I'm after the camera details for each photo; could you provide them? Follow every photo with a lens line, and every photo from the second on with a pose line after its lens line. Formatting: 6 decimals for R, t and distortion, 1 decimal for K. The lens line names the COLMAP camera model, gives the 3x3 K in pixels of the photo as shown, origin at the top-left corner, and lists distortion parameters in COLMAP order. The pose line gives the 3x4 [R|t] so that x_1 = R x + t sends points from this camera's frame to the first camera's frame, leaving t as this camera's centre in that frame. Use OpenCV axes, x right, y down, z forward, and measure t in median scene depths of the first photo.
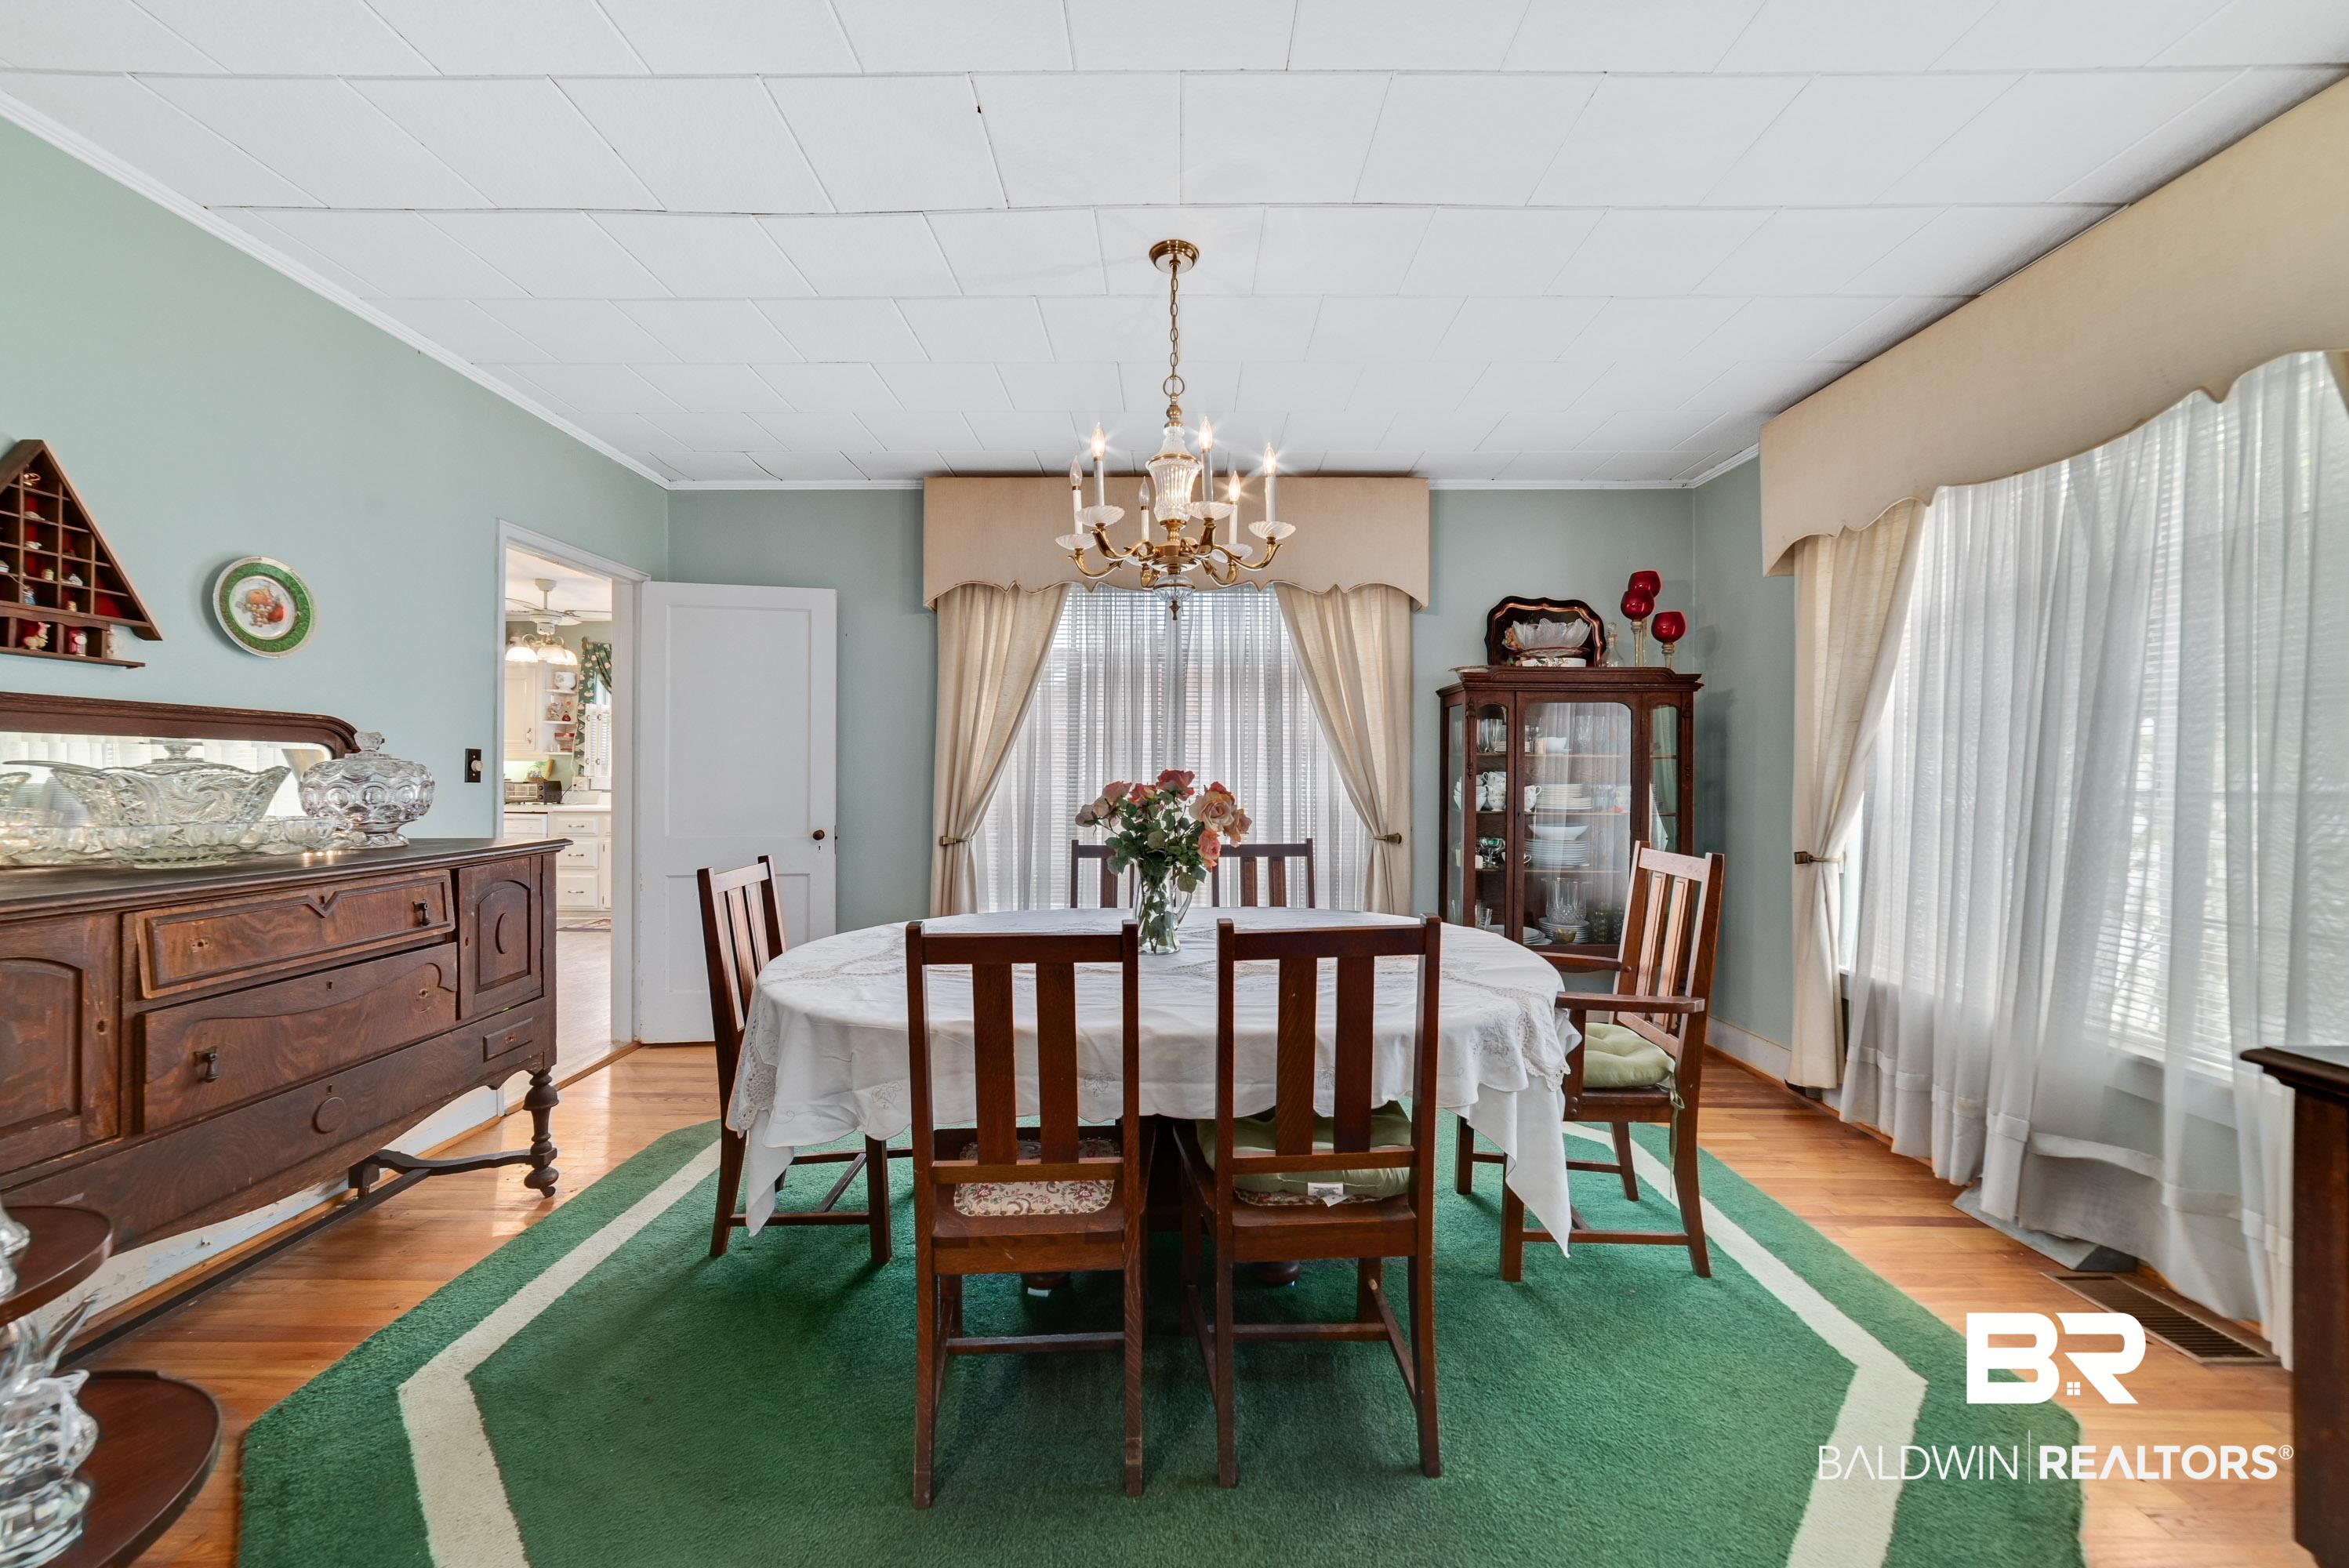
lens RADIAL K [[911.1, 0, 1160.2], [0, 911.1, 766.9], [0, 0, 1]] dist [-0.013100, 0.002976]
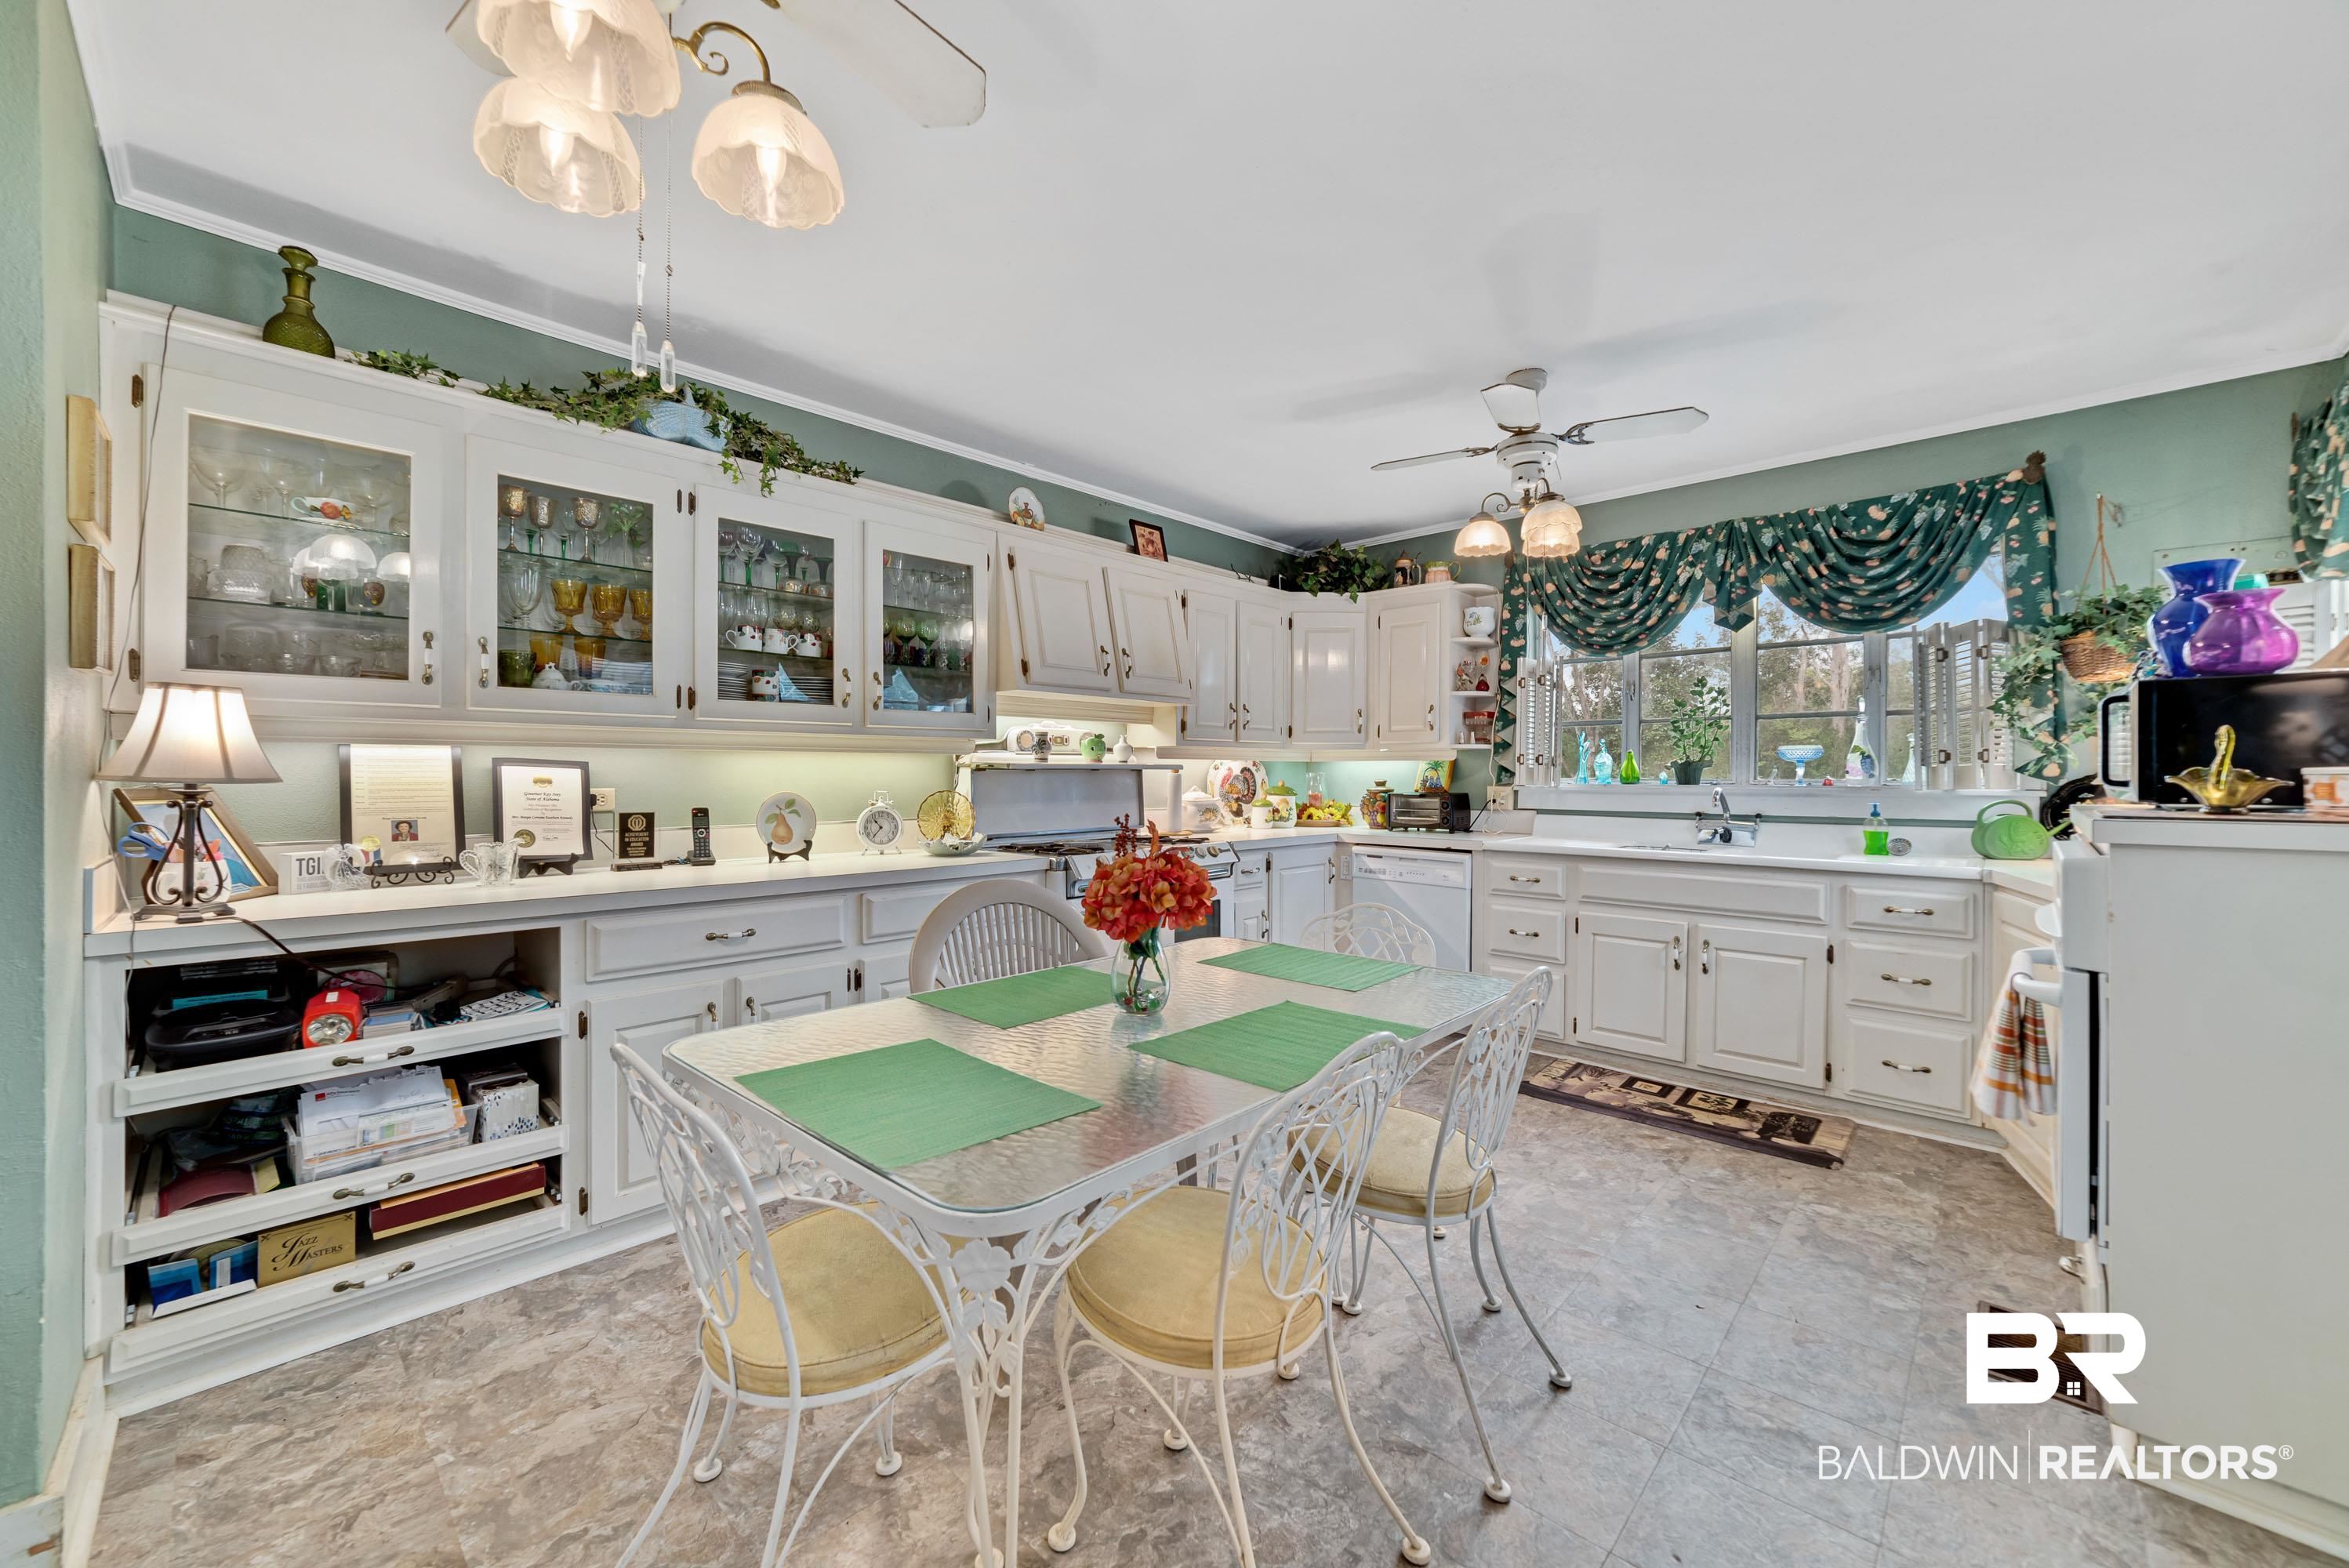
lens RADIAL K [[911.1, 0, 1179.7], [0, 911.1, 768.3], [0, 0, 1]] dist [-0.013100, 0.002976]
pose [[0.735760, -0.005510, -0.677220, -0.400812], [0.003529, 0.999985, -0.004302, 0.000870], [0.677233, 0.000775, 0.735768, 0.435952]]
